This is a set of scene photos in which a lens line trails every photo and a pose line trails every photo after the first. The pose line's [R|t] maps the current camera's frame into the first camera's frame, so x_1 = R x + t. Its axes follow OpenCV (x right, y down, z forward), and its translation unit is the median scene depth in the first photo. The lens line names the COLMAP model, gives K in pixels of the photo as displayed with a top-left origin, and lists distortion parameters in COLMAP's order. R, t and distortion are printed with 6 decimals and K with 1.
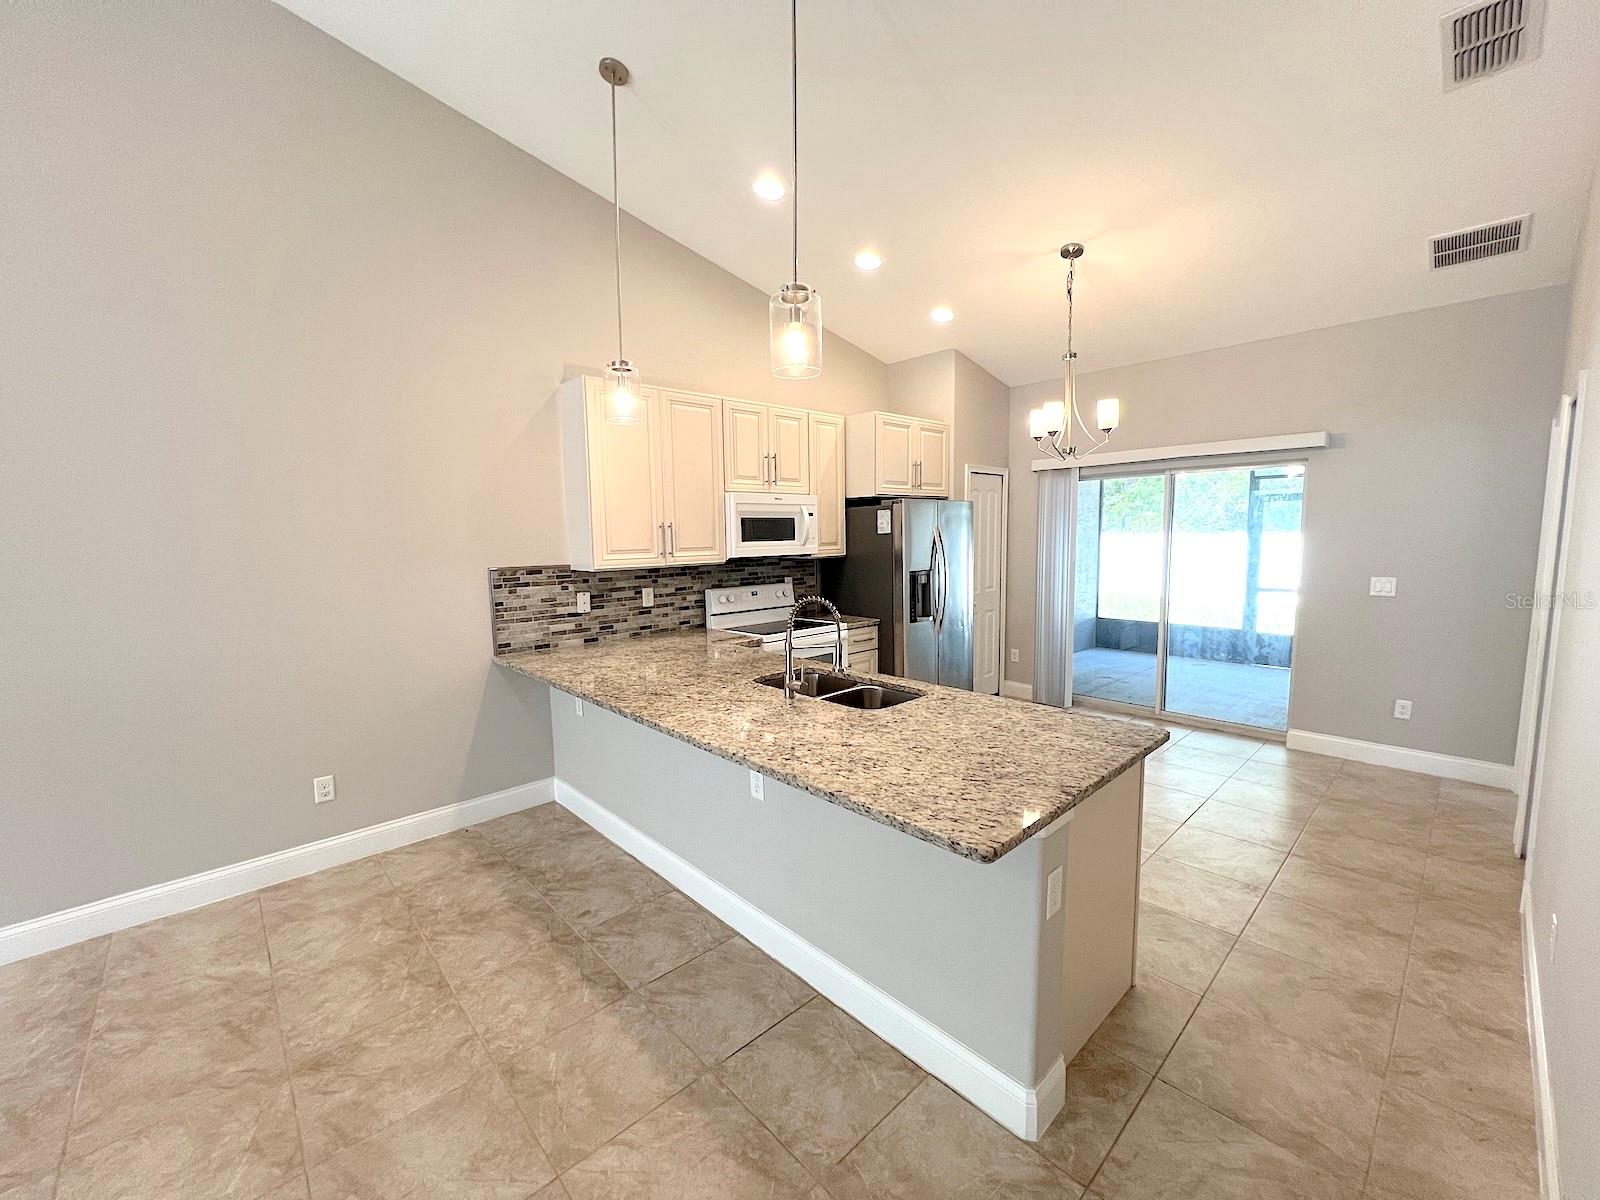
lens RADIAL K [[642.7, 0, 799.3], [0, 642.7, 599.7], [0, 0, 1]] dist [-0.004248, 0.001341]
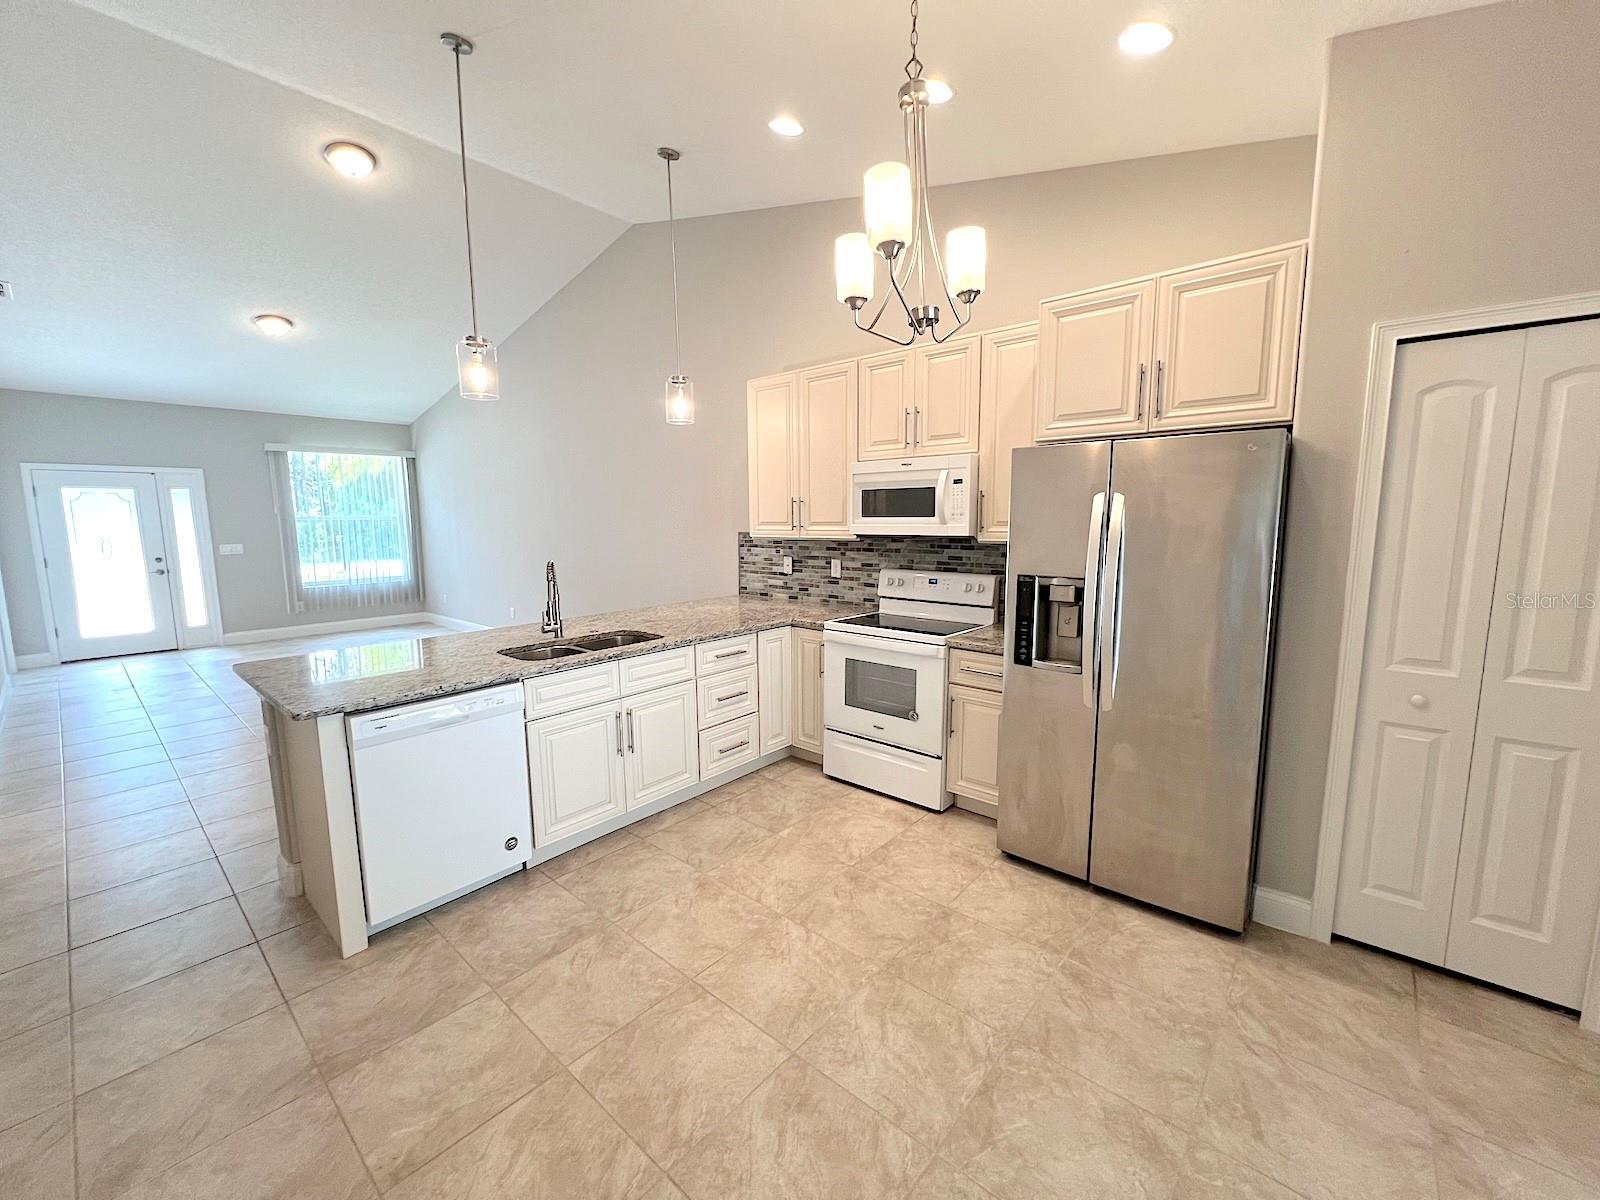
lens RADIAL K [[642.7, 0, 791.8], [0, 642.7, 597.1], [0, 0, 1]] dist [-0.004248, 0.001341]
pose [[0.100582, 0.141138, -0.984867, 0.798964], [-0.097552, 0.986516, 0.131412, -0.088491], [0.990135, 0.082858, 0.112994, 0.813640]]
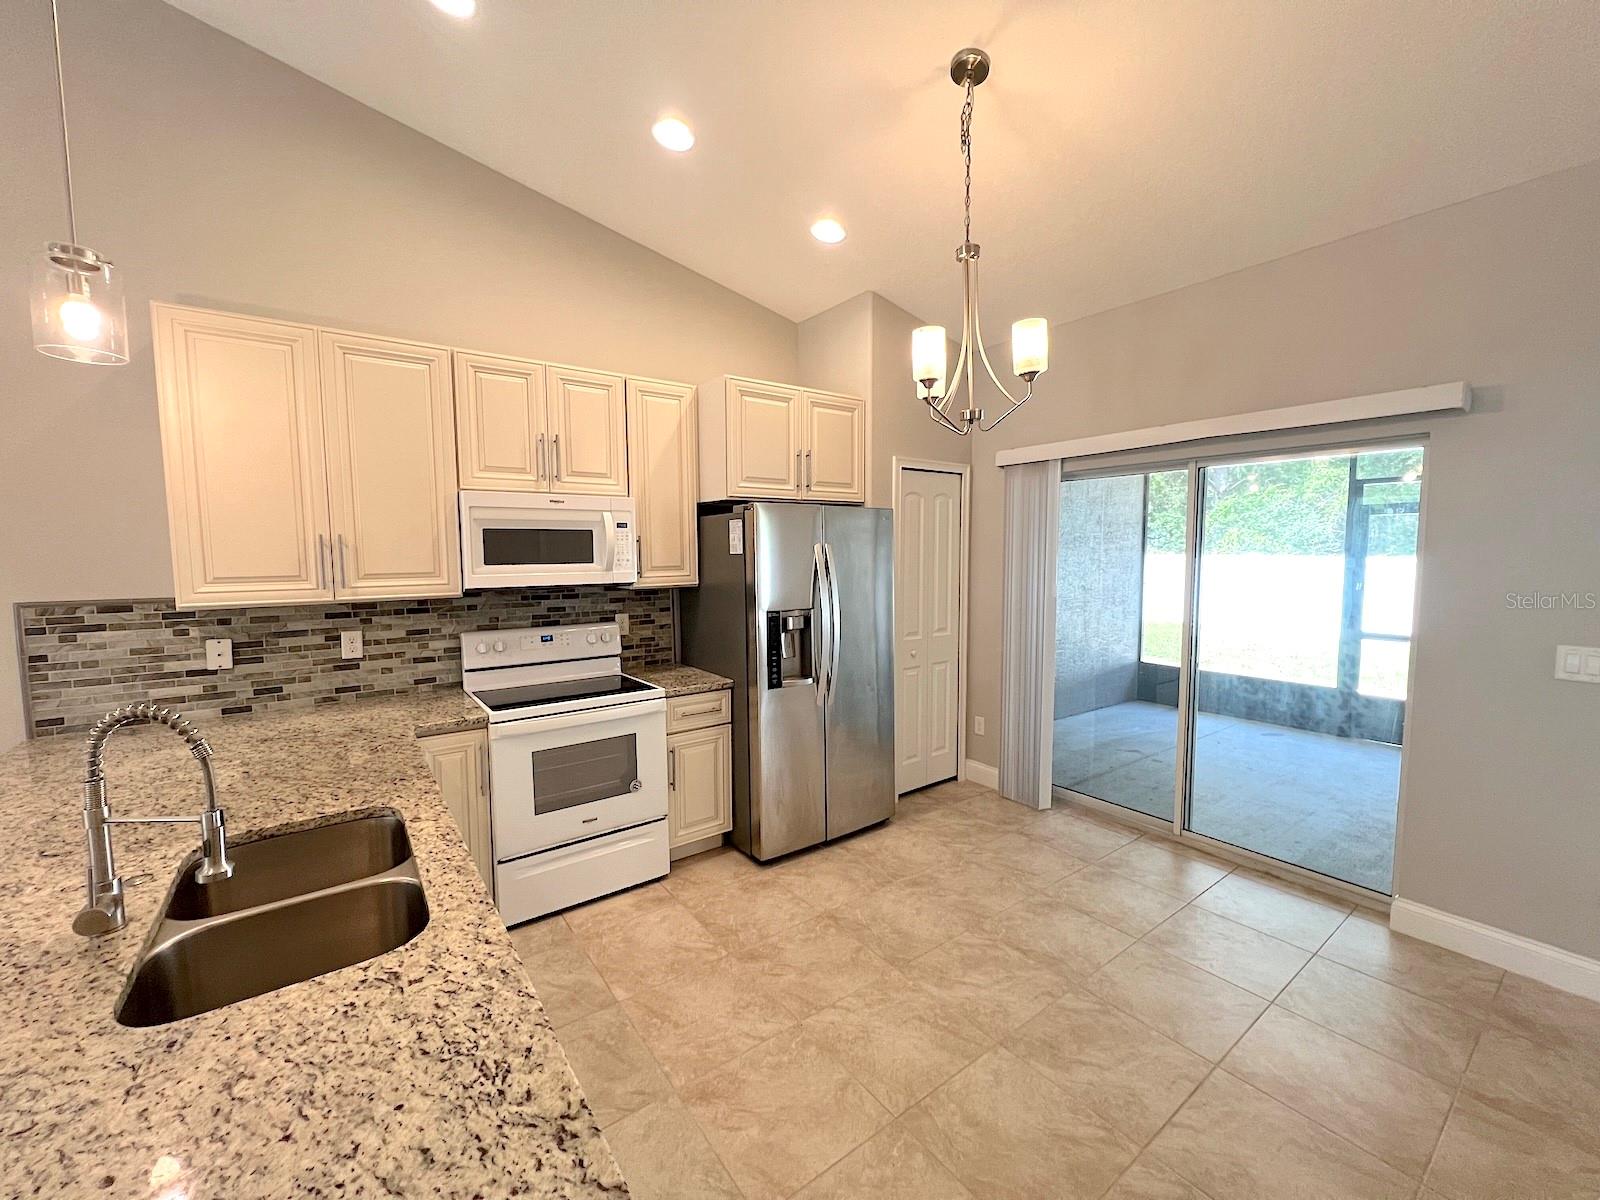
lens RADIAL K [[642.7, 0, 800.7], [0, 642.7, 598.7], [0, 0, 1]] dist [-0.004248, 0.001341]
pose [[0.993128, 0.019158, -0.115458, 0.312664], [-0.022076, 0.999467, -0.024047, -0.046596], [0.114936, 0.026431, 0.993021, 0.380542]]
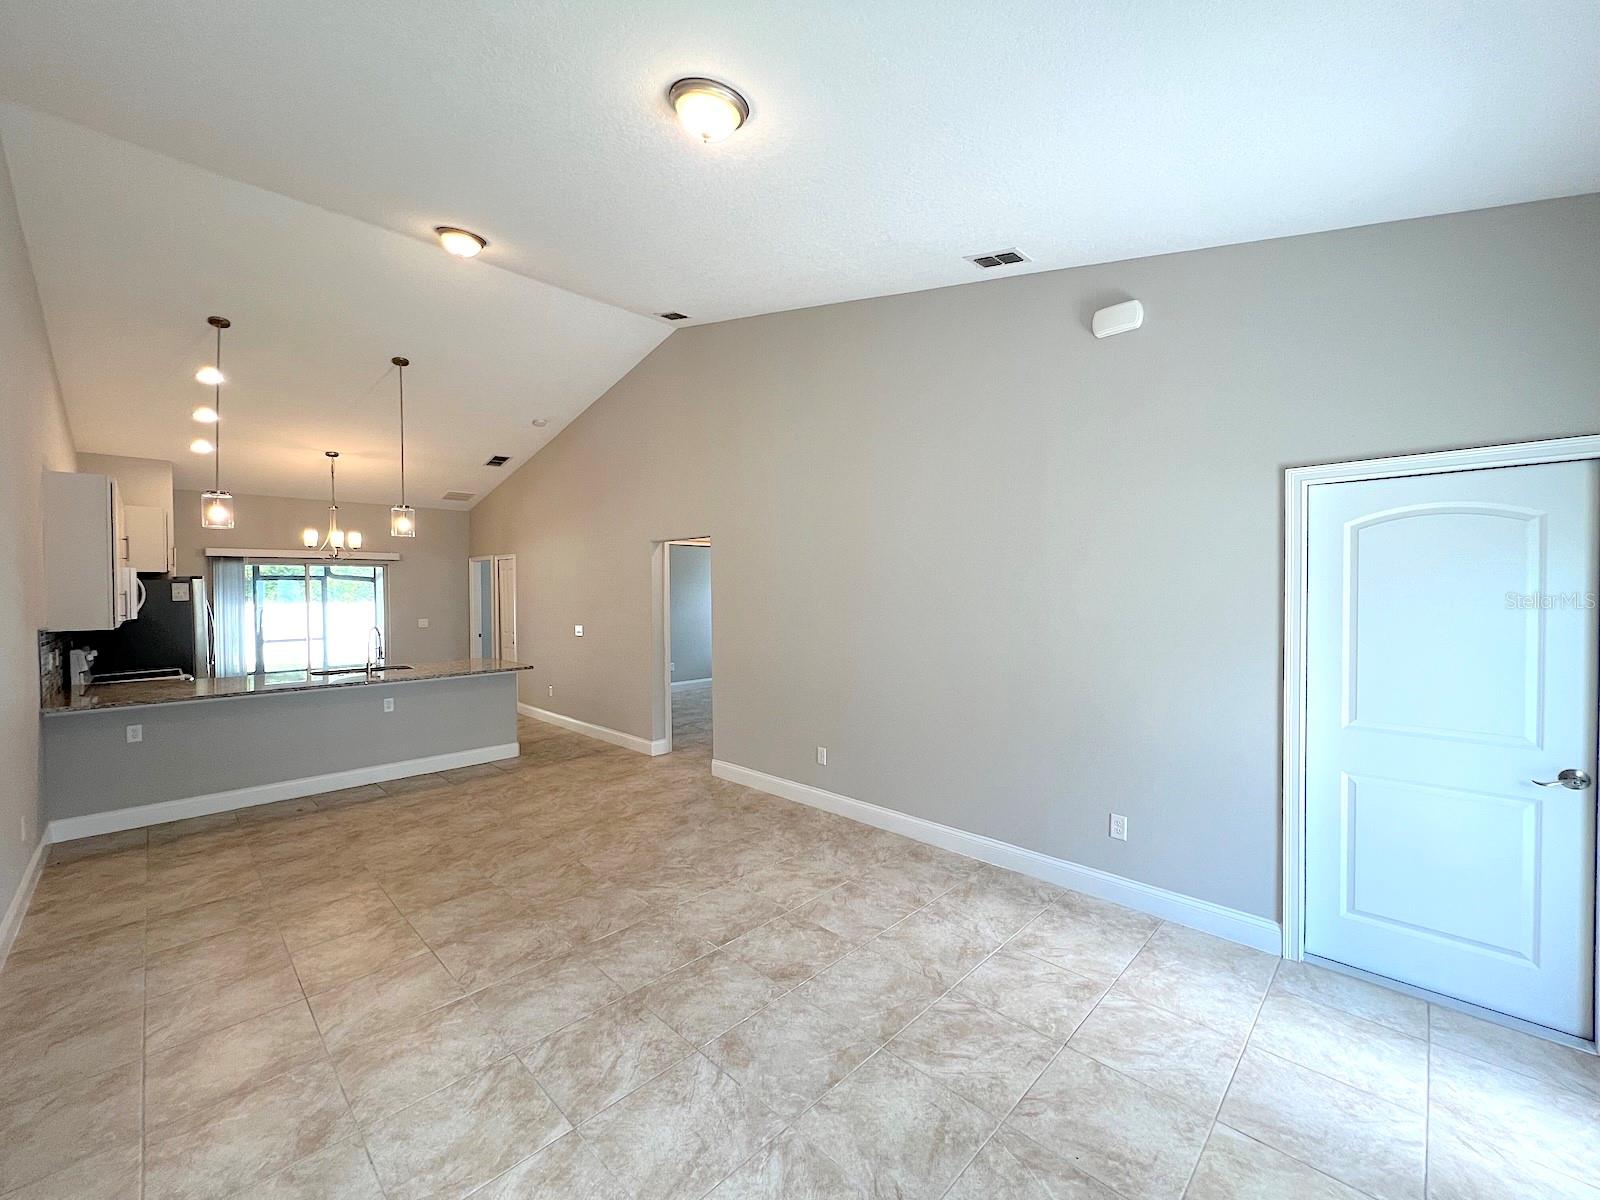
lens RADIAL K [[641.4, 0, 799.1], [0, 641.4, 608.3], [0, 0, 1]] dist [-0.002259, 0.000048]
pose [[-0.039380, -0.013670, 0.999131, -1.391091], [0.113621, 0.993360, 0.018069, 0.036624], [-0.992743, 0.114234, -0.037565, -0.243085]]
